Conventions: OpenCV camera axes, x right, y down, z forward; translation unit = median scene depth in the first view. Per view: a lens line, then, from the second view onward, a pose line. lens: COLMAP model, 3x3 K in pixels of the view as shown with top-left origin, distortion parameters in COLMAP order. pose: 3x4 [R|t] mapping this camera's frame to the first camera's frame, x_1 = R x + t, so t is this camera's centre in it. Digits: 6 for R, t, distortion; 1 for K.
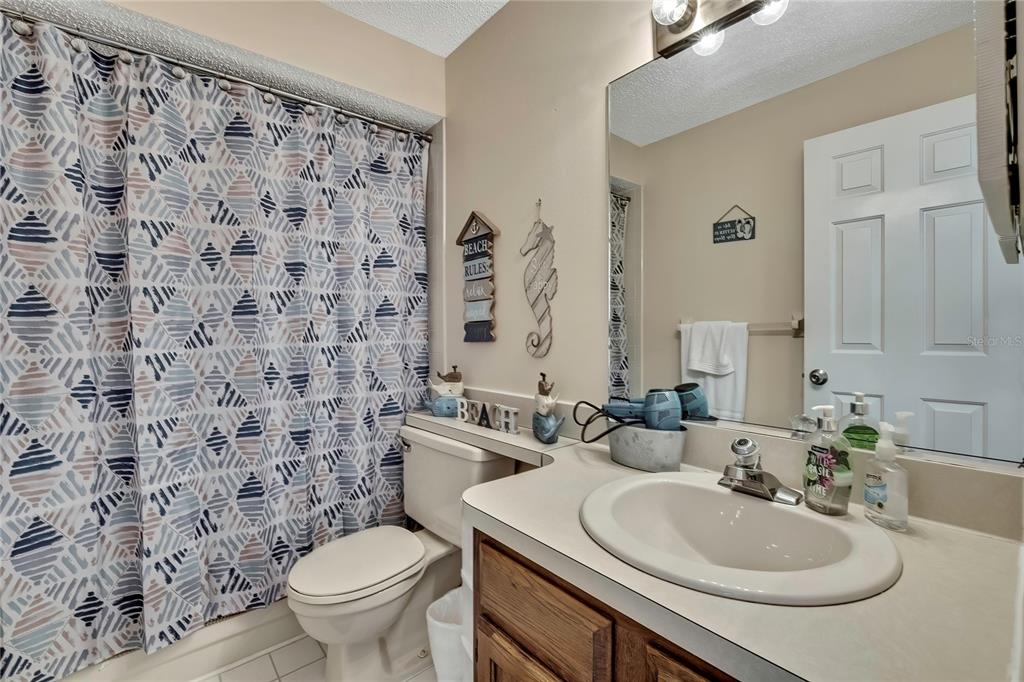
lens RADIAL K [[444.8, 0, 494.1], [0, 444.8, 342.1], [0, 0, 1]] dist [0.003344, -0.000347]
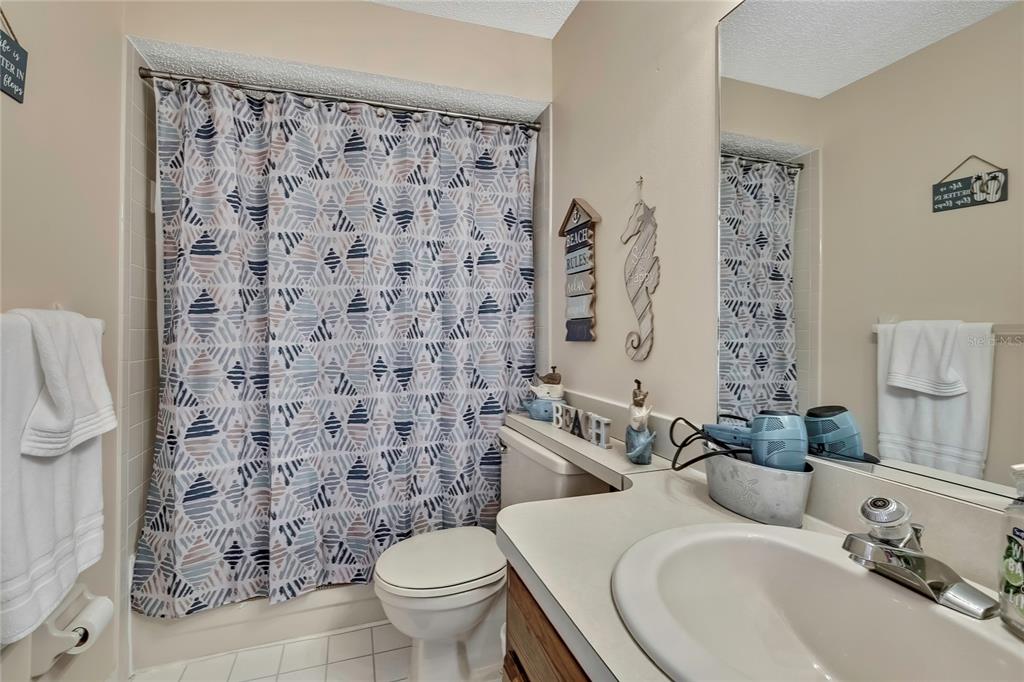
lens RADIAL K [[444.8, 0, 508.1], [0, 444.8, 331.1], [0, 0, 1]] dist [0.003344, -0.000347]
pose [[0.930030, 0.013920, -0.367219, 0.194768], [-0.019743, 0.999732, -0.012104, -0.008696], [0.366952, 0.018507, 0.930056, 0.119068]]
